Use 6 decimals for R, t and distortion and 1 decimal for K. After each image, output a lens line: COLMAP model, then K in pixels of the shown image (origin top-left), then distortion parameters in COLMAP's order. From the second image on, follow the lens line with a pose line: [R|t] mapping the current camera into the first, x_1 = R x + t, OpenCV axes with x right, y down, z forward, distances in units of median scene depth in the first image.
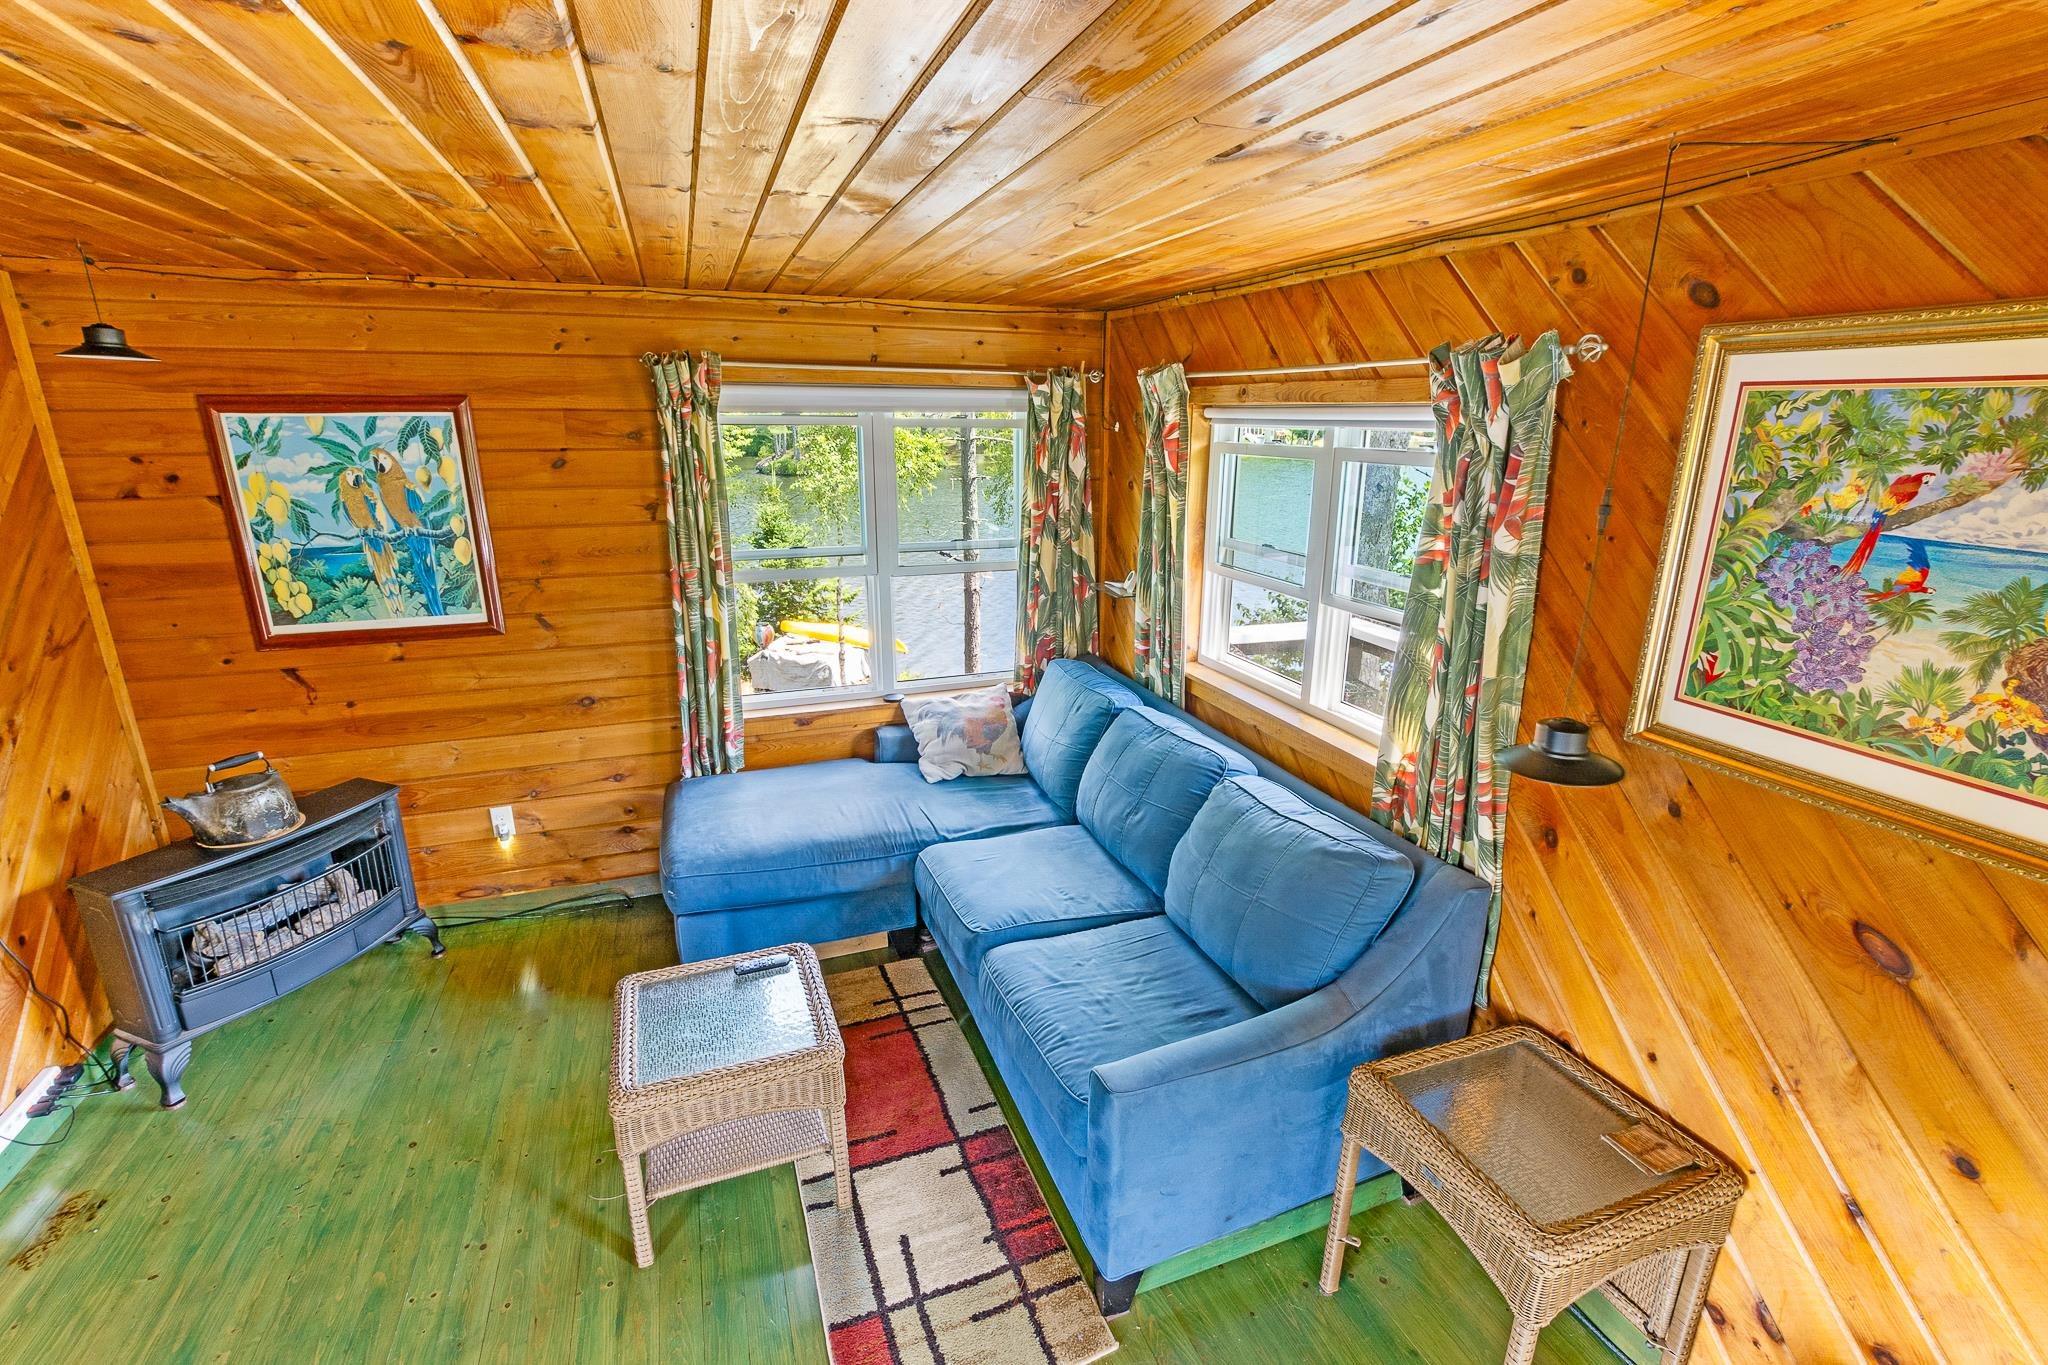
lens RADIAL K [[925.9, 0, 1011.2], [0, 925.9, 690.3], [0, 0, 1]] dist [-0.019718, 0.001198]
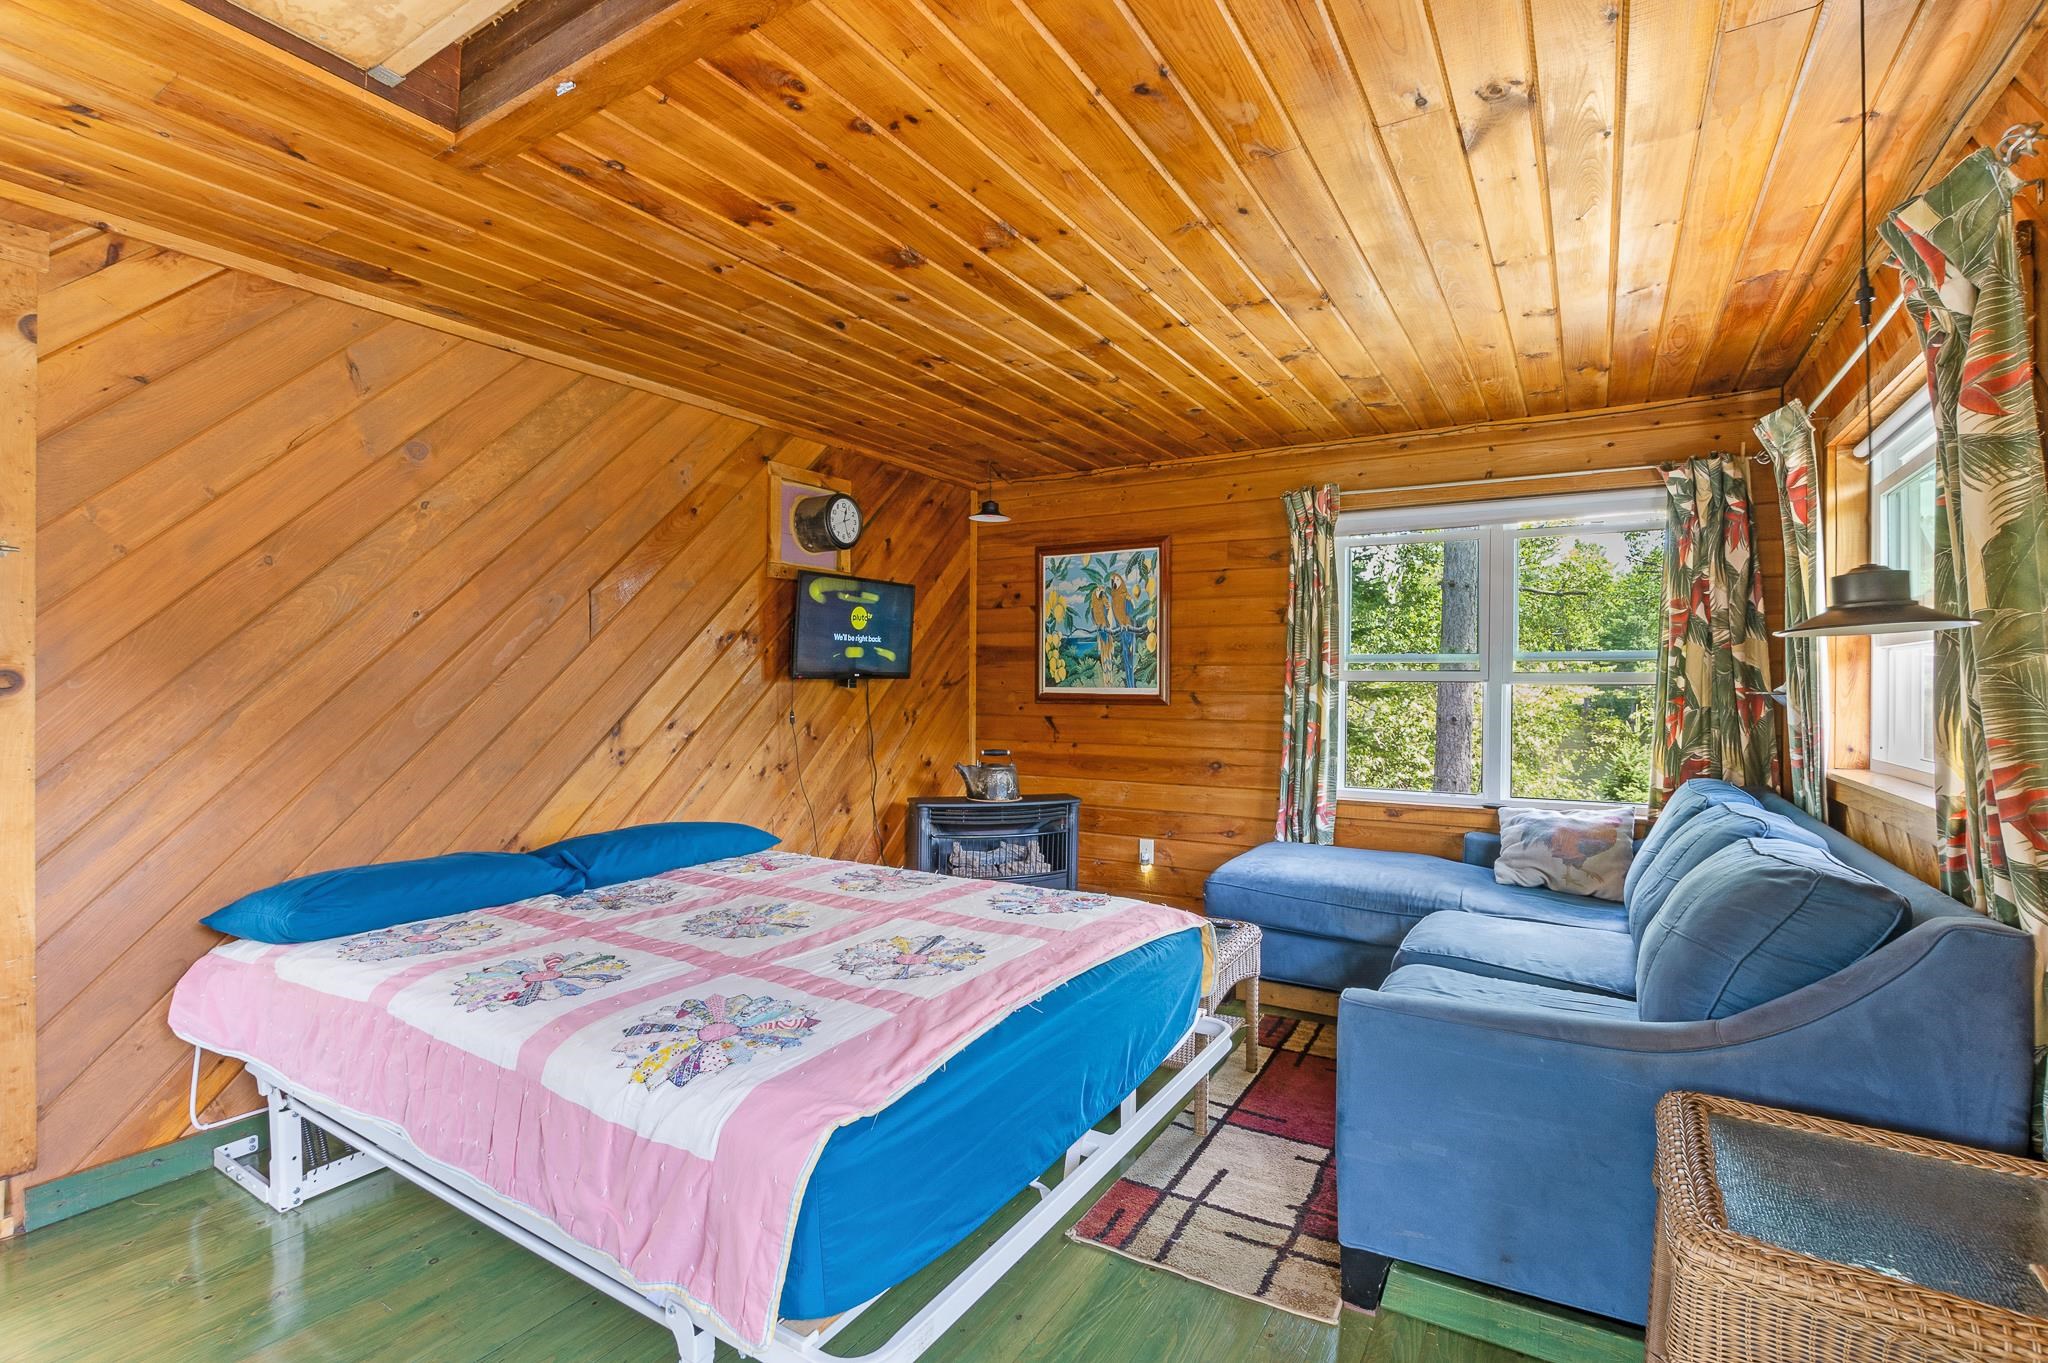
lens RADIAL K [[925.9, 0, 1011.2], [0, 925.9, 689.3], [0, 0, 1]] dist [-0.019718, 0.001198]
pose [[0.613399, 0.003873, -0.789764, 0.387009], [-0.232440, 0.956583, -0.175843, 0.213984], [0.754794, 0.291435, 0.587667, 0.025994]]
